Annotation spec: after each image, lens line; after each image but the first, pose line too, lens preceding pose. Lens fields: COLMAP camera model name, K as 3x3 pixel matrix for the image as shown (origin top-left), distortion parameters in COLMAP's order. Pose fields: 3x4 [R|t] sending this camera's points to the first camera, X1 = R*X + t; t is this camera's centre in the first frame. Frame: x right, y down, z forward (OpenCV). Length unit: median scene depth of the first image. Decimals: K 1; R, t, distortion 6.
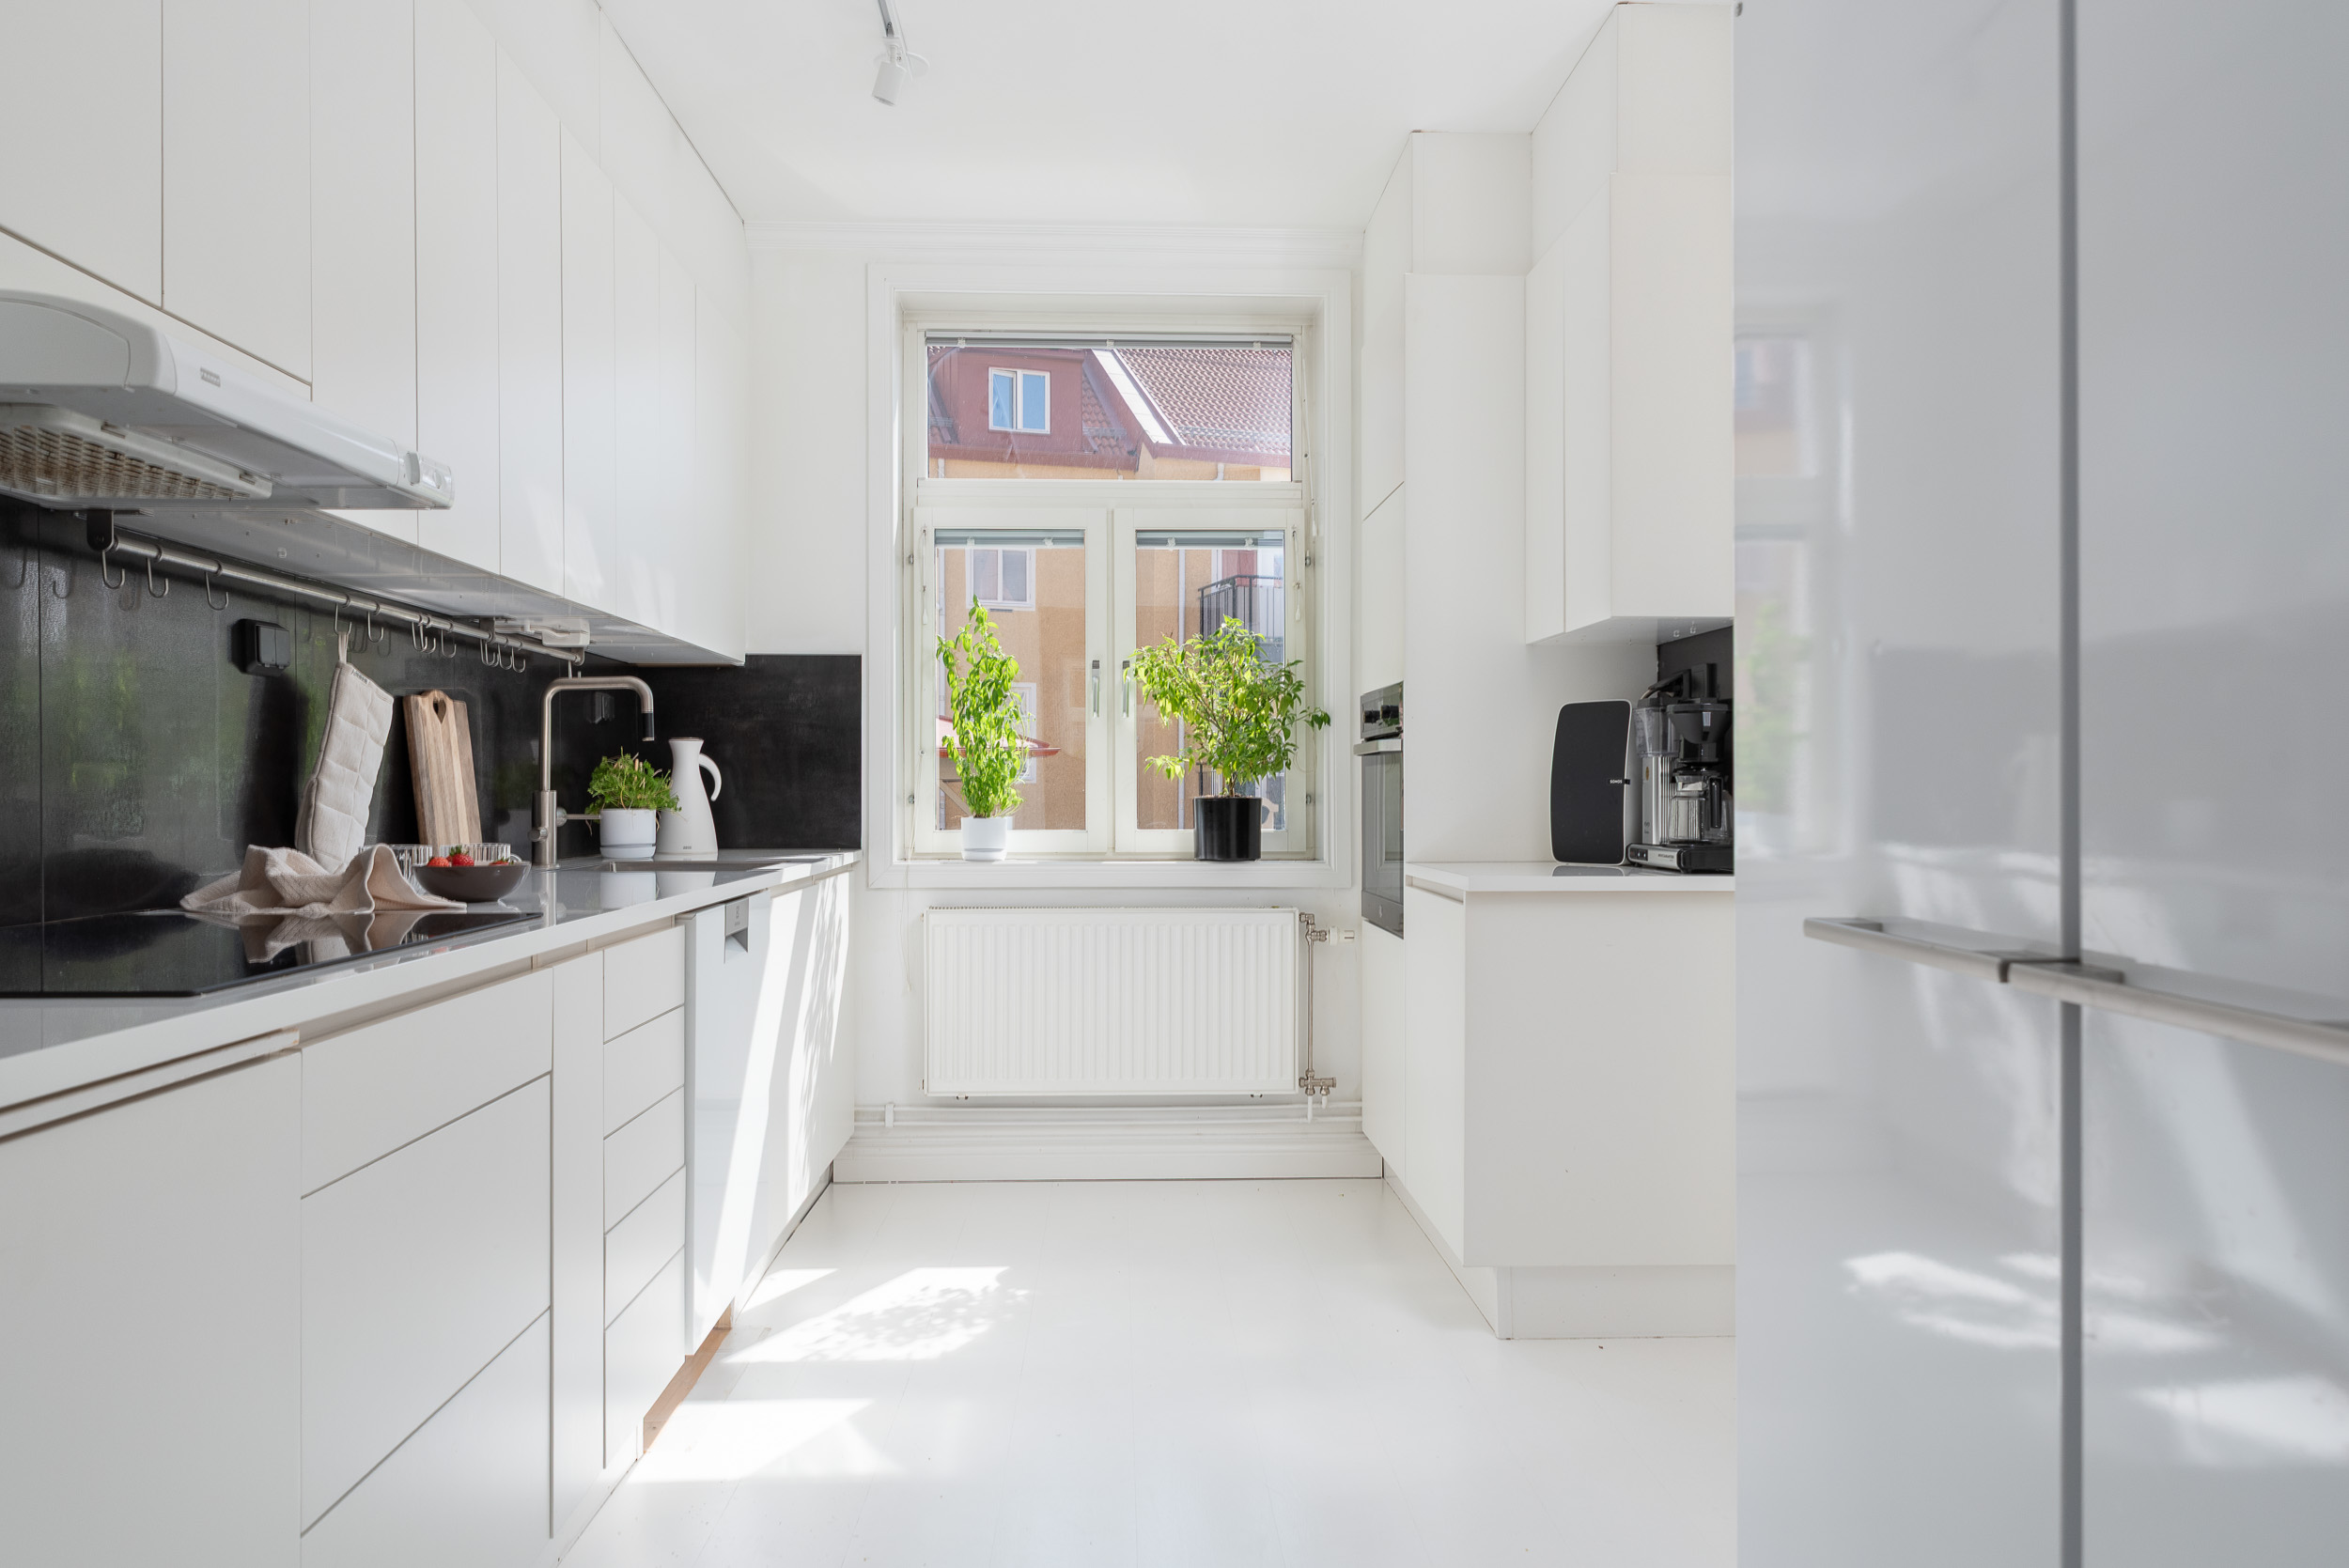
lens RADIAL K [[1608.4, 0, 1179.2], [0, 1608.4, 791.2], [0, 0, 1]] dist [0.007922, 0.002125]
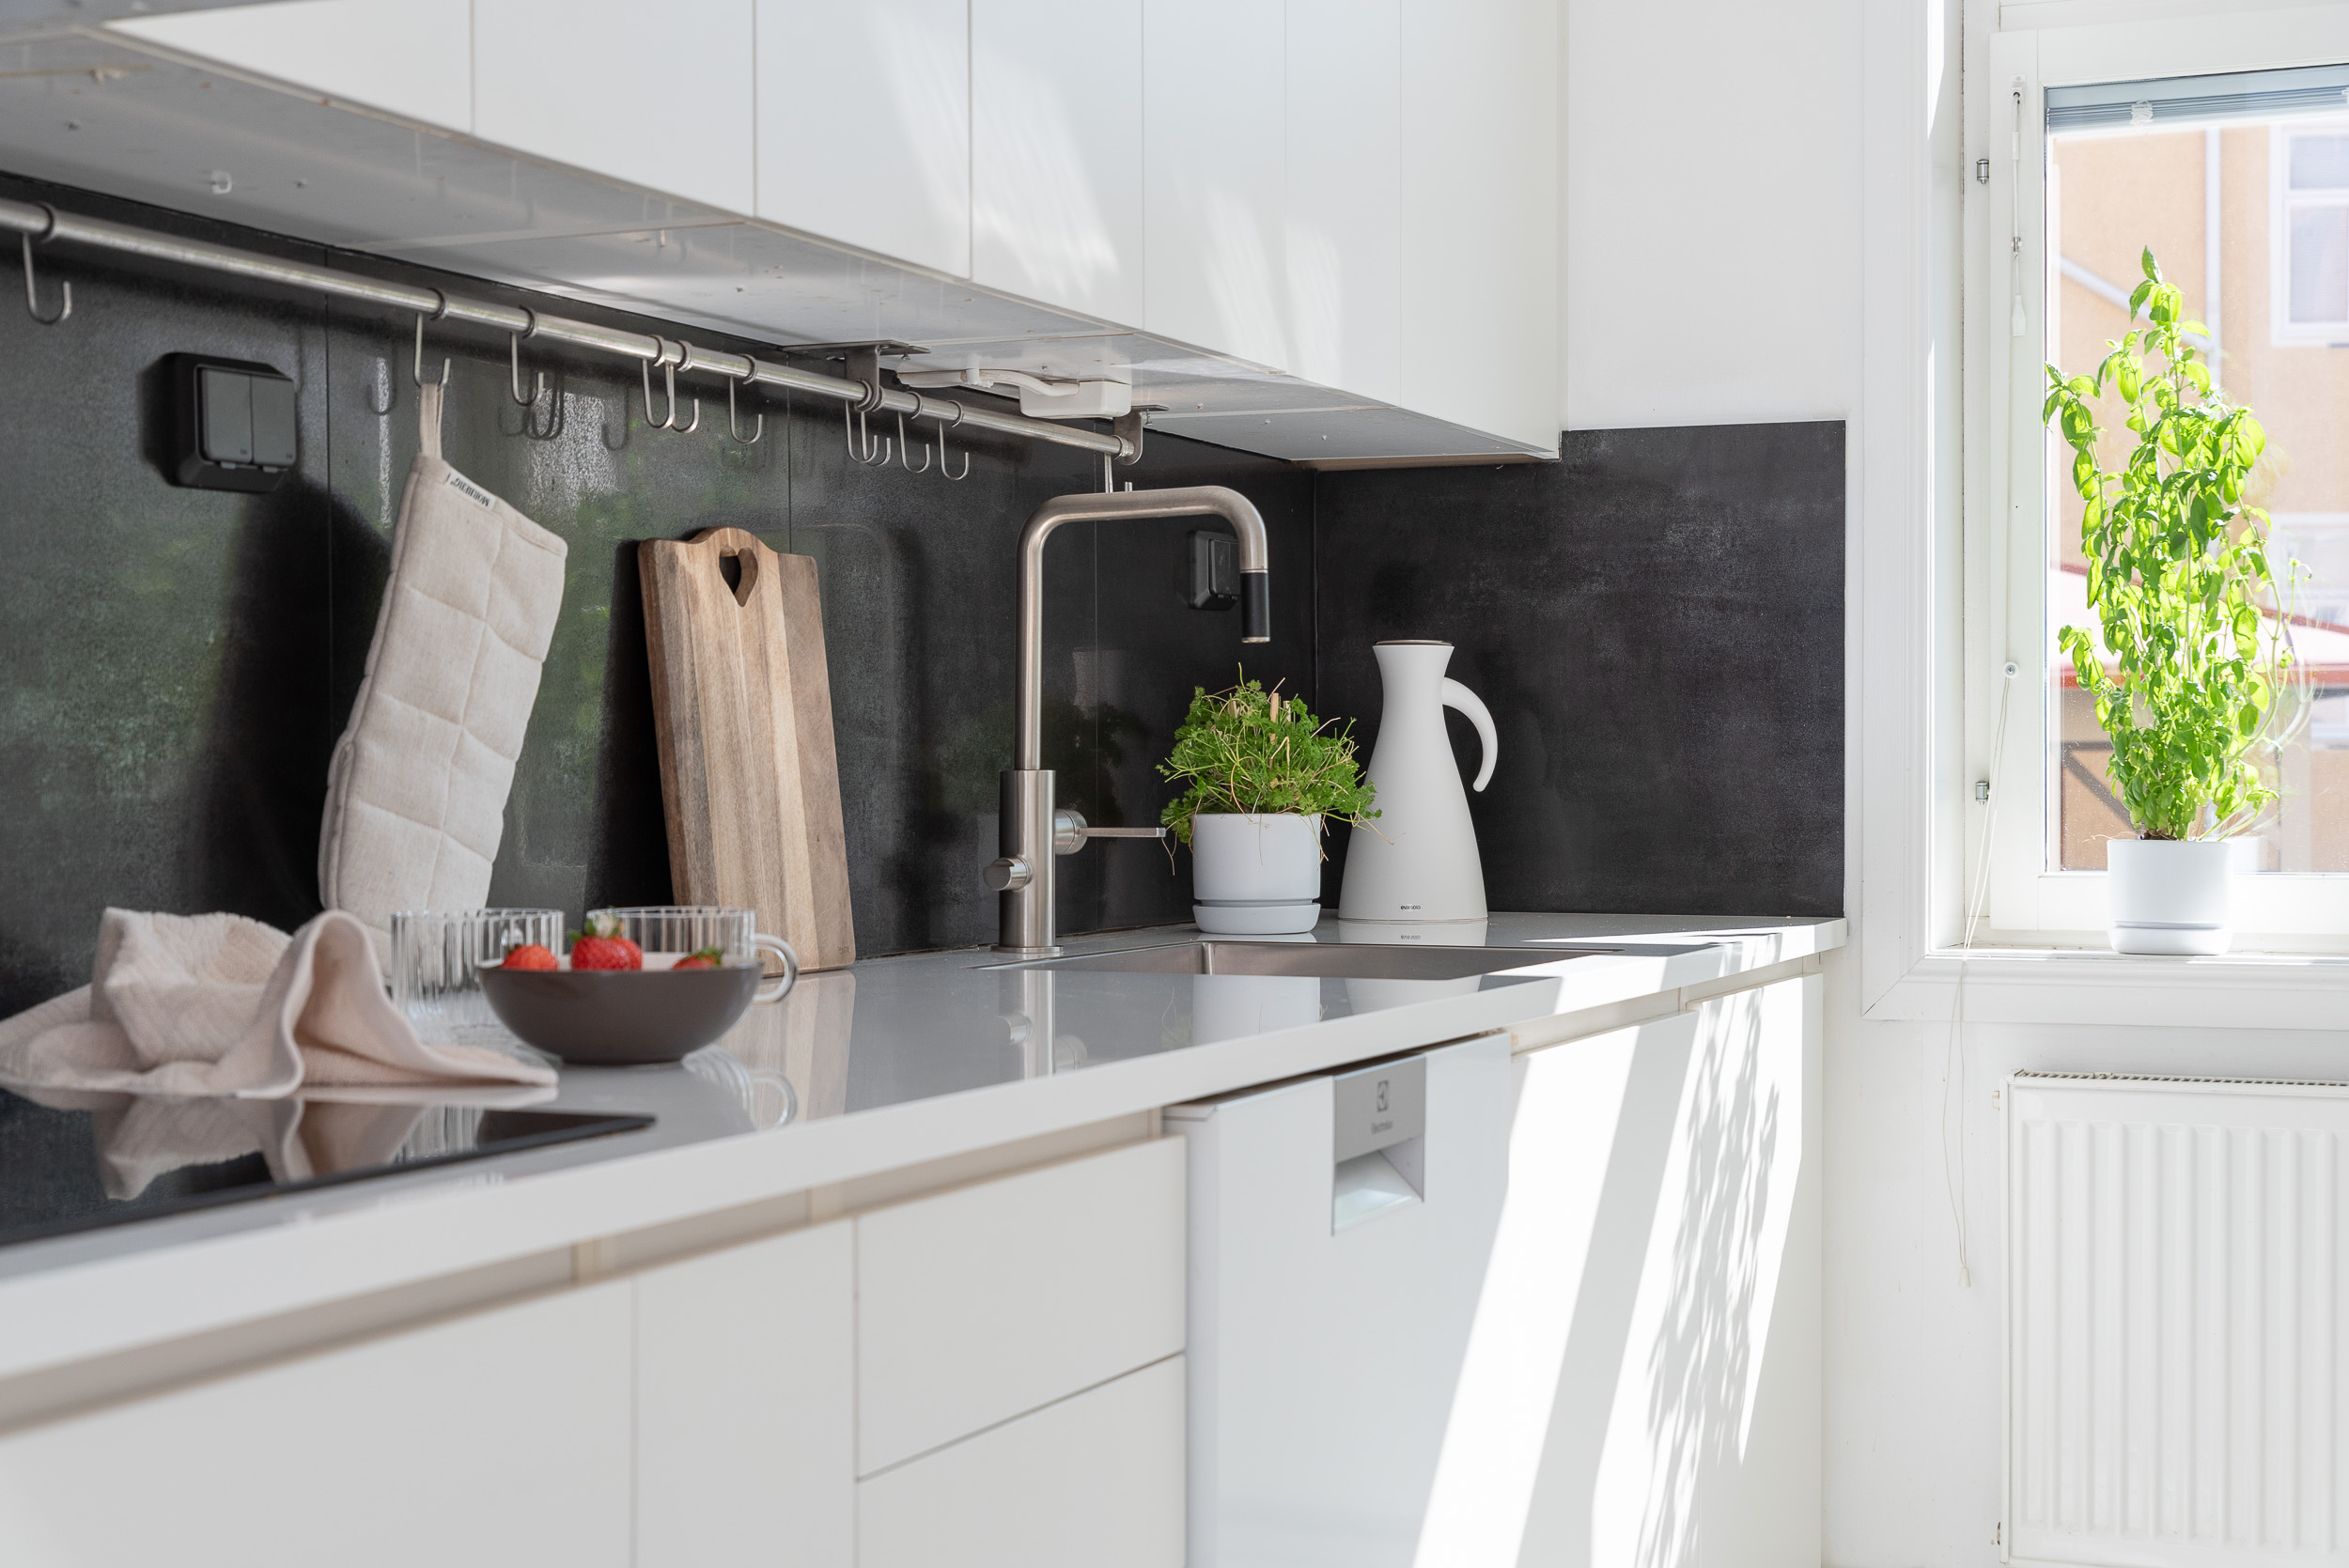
lens RADIAL K [[3458.2, 0, 1177.5], [0, 3458.2, 846.8], [0, 0, 1]] dist [-0.008049, 0.000000]
pose [[0.903442, 0.009248, -0.428611, 0.020126], [0.000662, 0.999736, 0.022966, -0.000650], [0.428710, -0.021032, 0.903197, 0.201628]]
